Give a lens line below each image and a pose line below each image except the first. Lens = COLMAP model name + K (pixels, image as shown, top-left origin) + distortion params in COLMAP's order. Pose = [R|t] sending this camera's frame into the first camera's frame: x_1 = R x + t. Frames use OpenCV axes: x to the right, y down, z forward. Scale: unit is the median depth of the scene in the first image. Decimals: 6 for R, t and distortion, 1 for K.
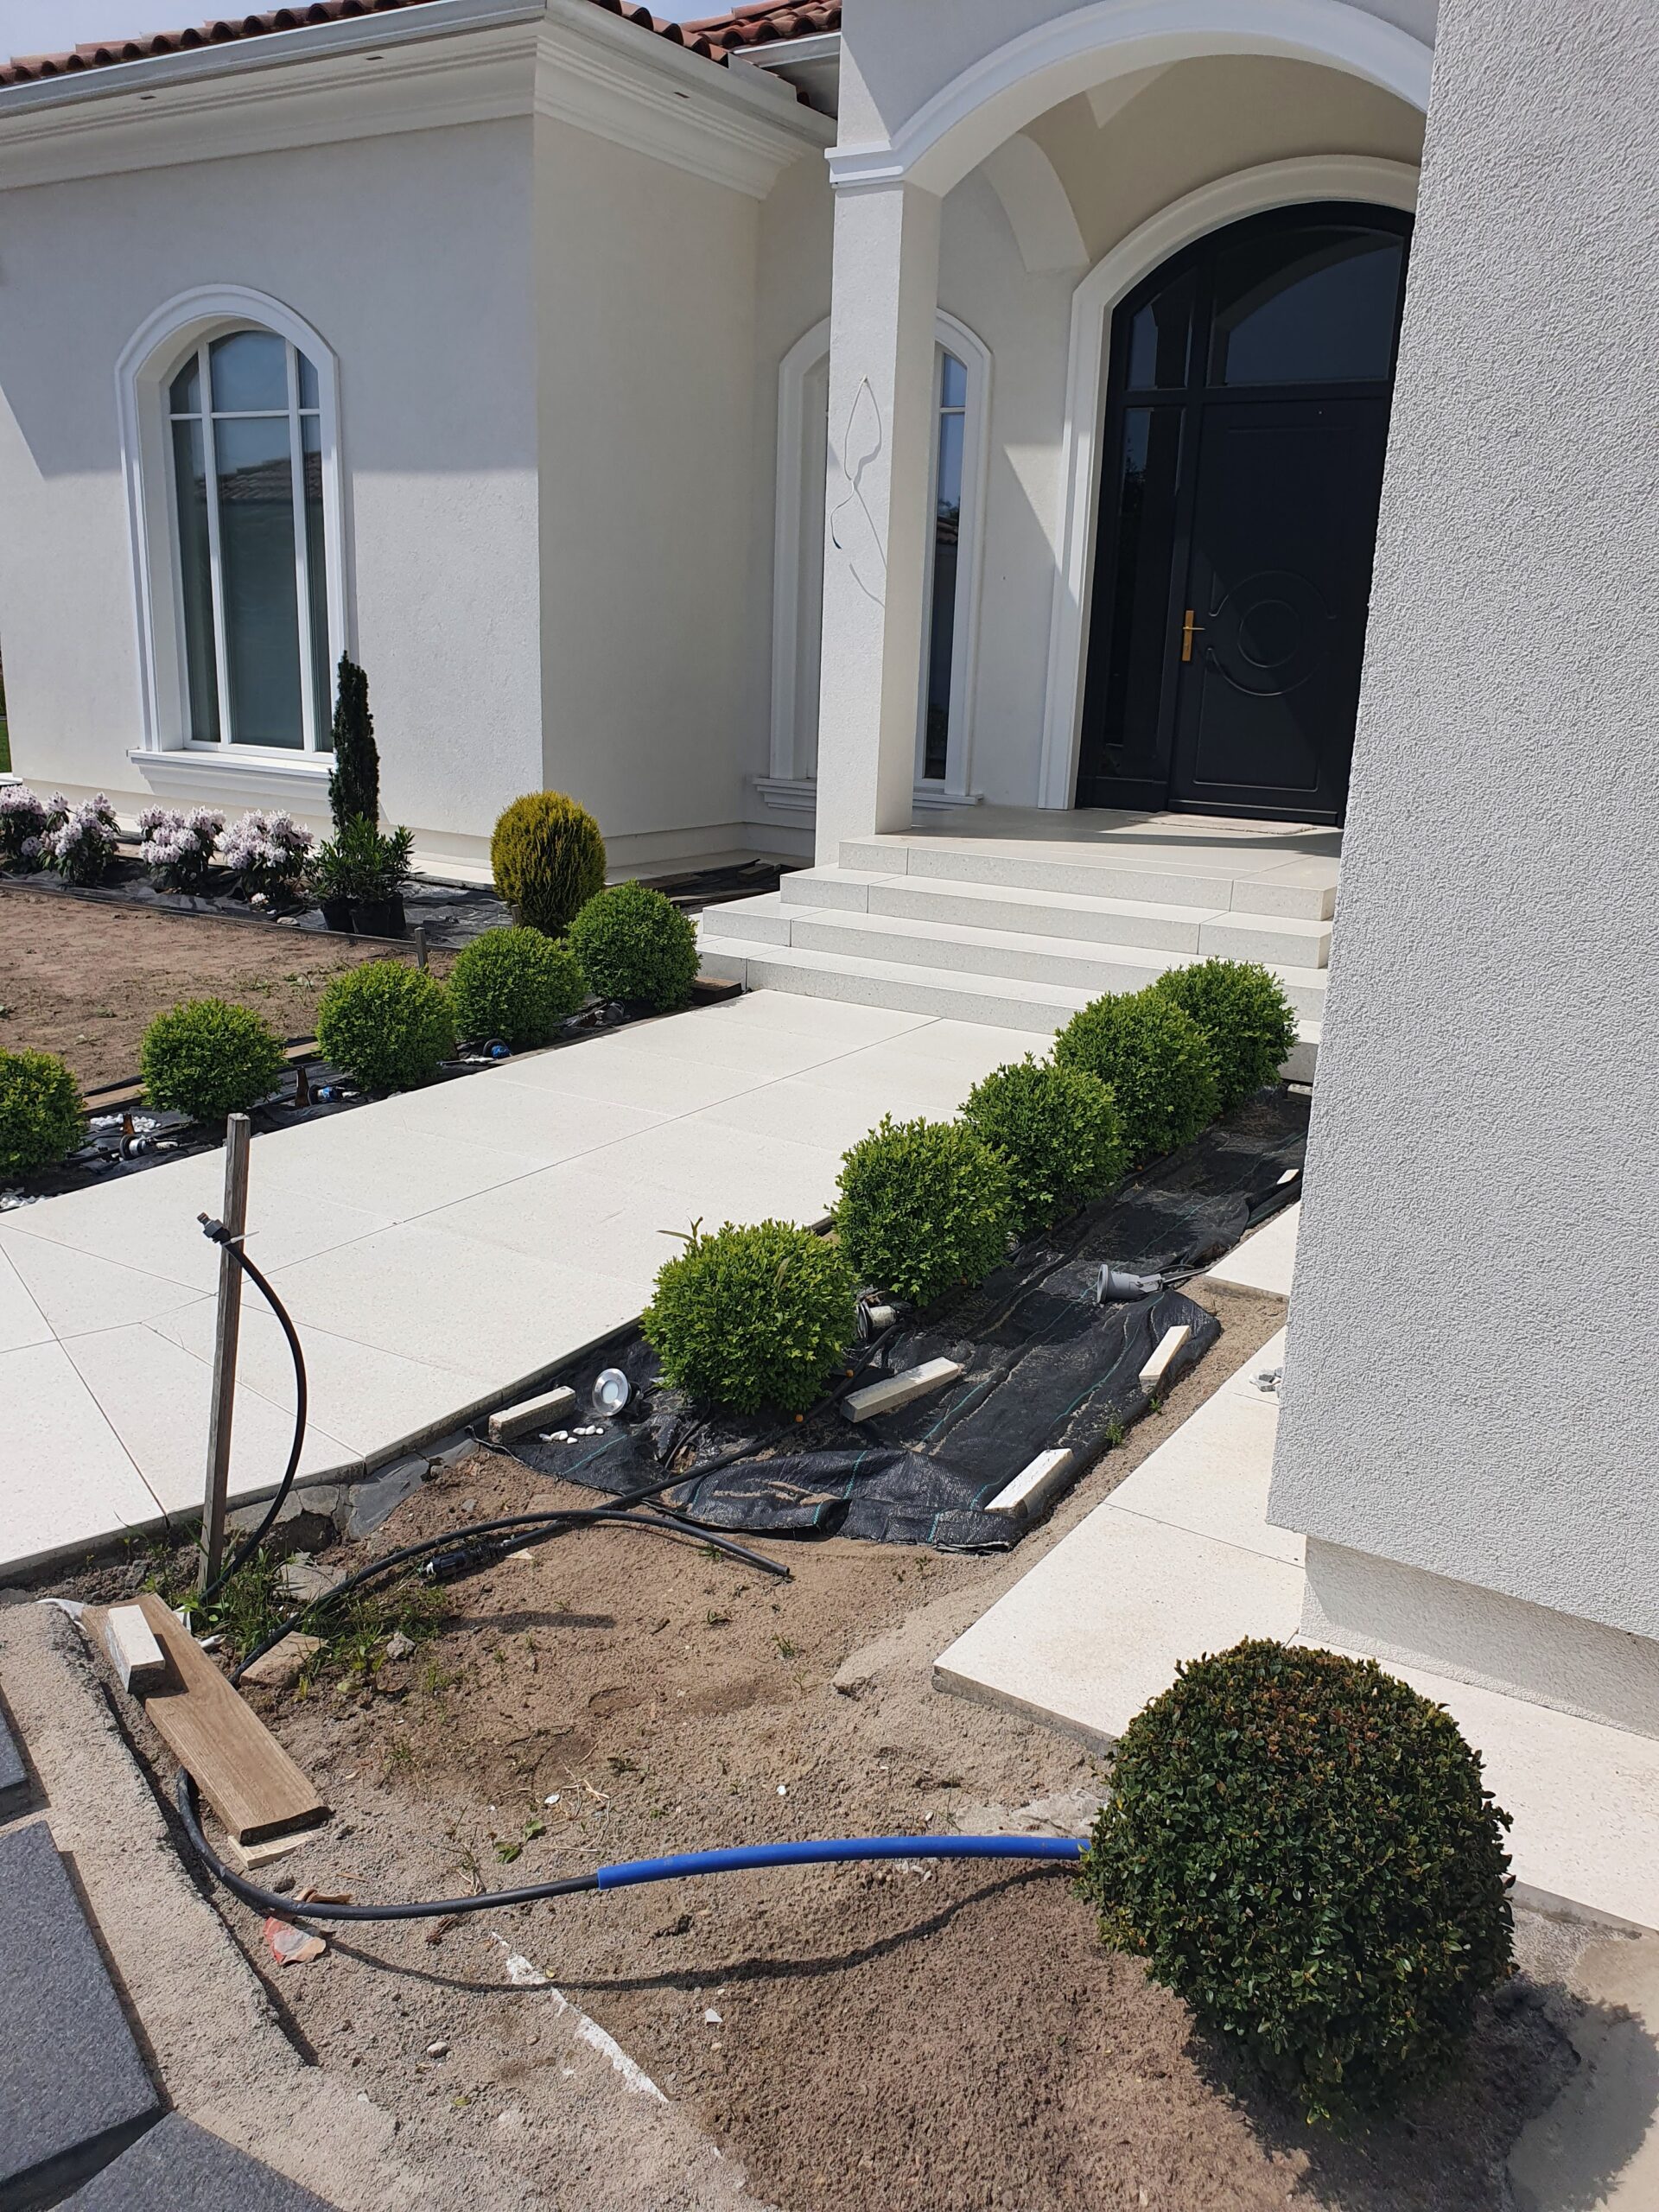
lens RADIAL K [[1738.8, 0, 826.9], [0, 1738.8, 1115.4], [0, 0, 1]] dist [0.005811, 0.005959]
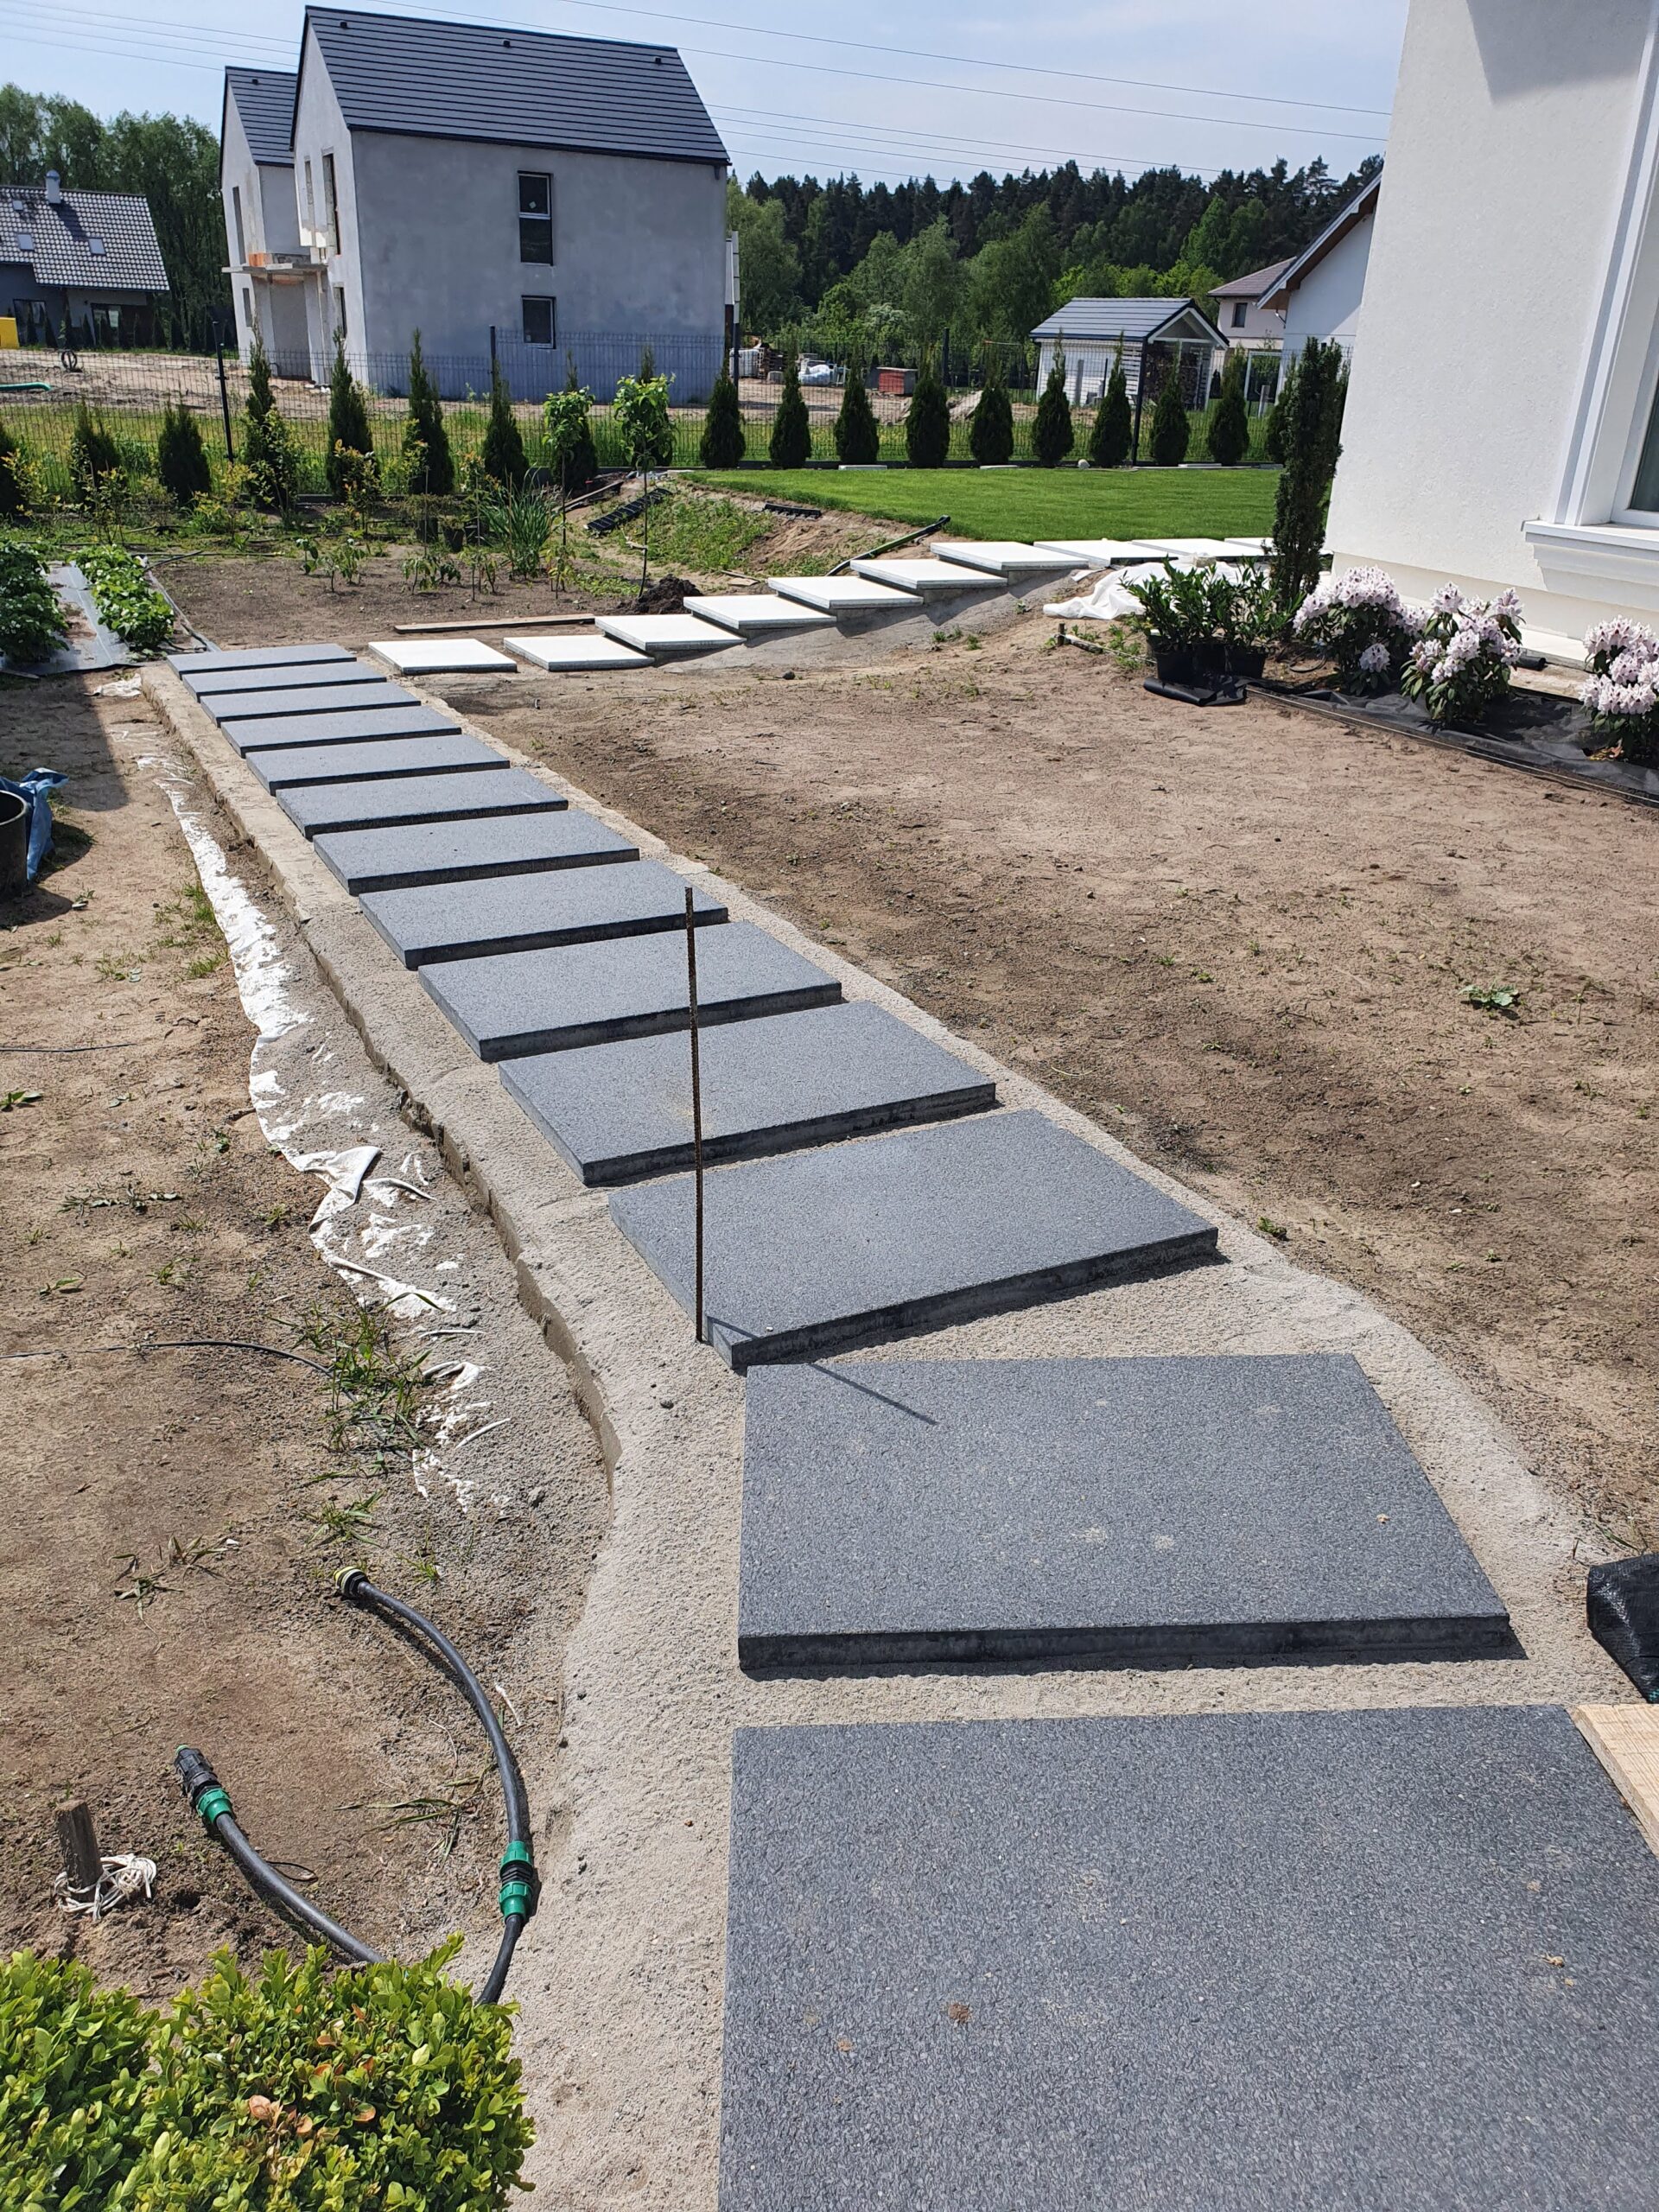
lens RADIAL K [[1728.7, 0, 829.2], [0, 1728.7, 1139.4], [0, 0, 1]] dist [0.009155, 0.006189]
pose [[0.841049, 0.224124, -0.492347, -0.357487], [-0.152387, 0.971437, 0.181899, -0.083187], [0.519052, -0.077959, 0.851180, 0.385353]]
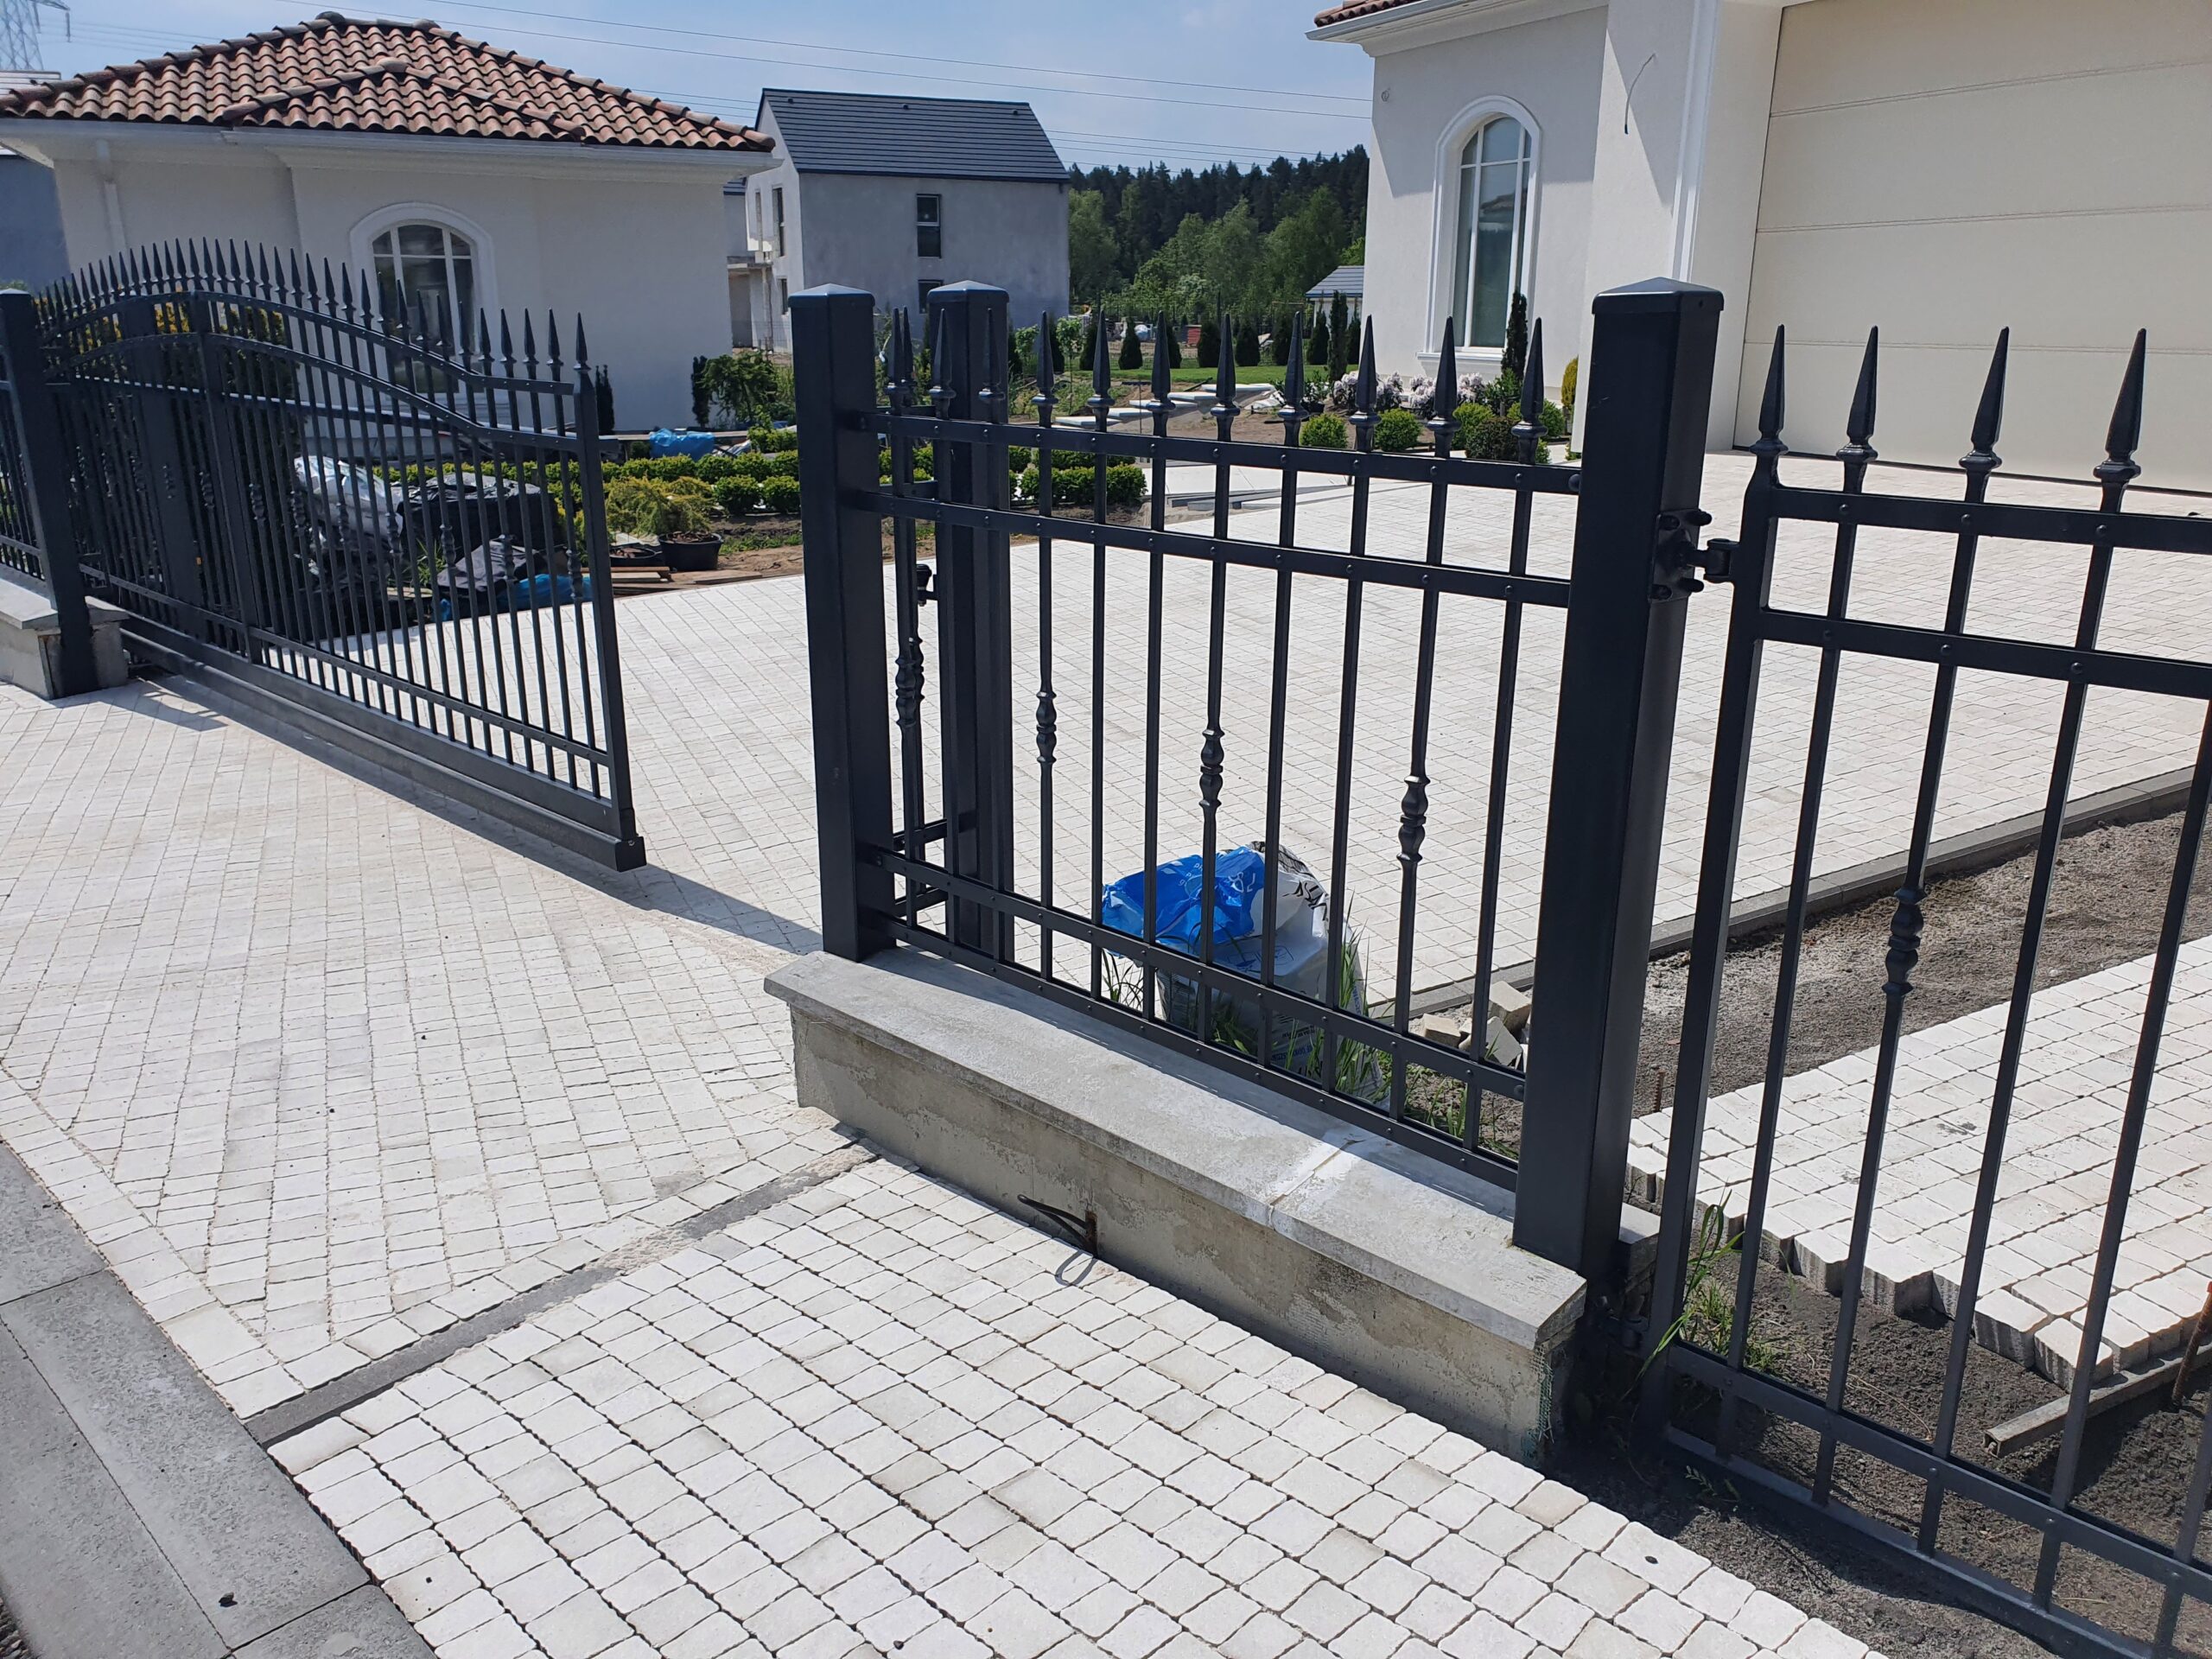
lens RADIAL K [[1692.8, 0, 1110.6], [0, 1692.8, 866.9], [0, 0, 1]] dist [-0.005980, 0.029095]
pose [[0.830505, 0.146390, -0.537431, 0.545369], [-0.126009, 0.989211, 0.074724, 0.346953], [0.542572, 0.005662, 0.839991, -0.993558]]
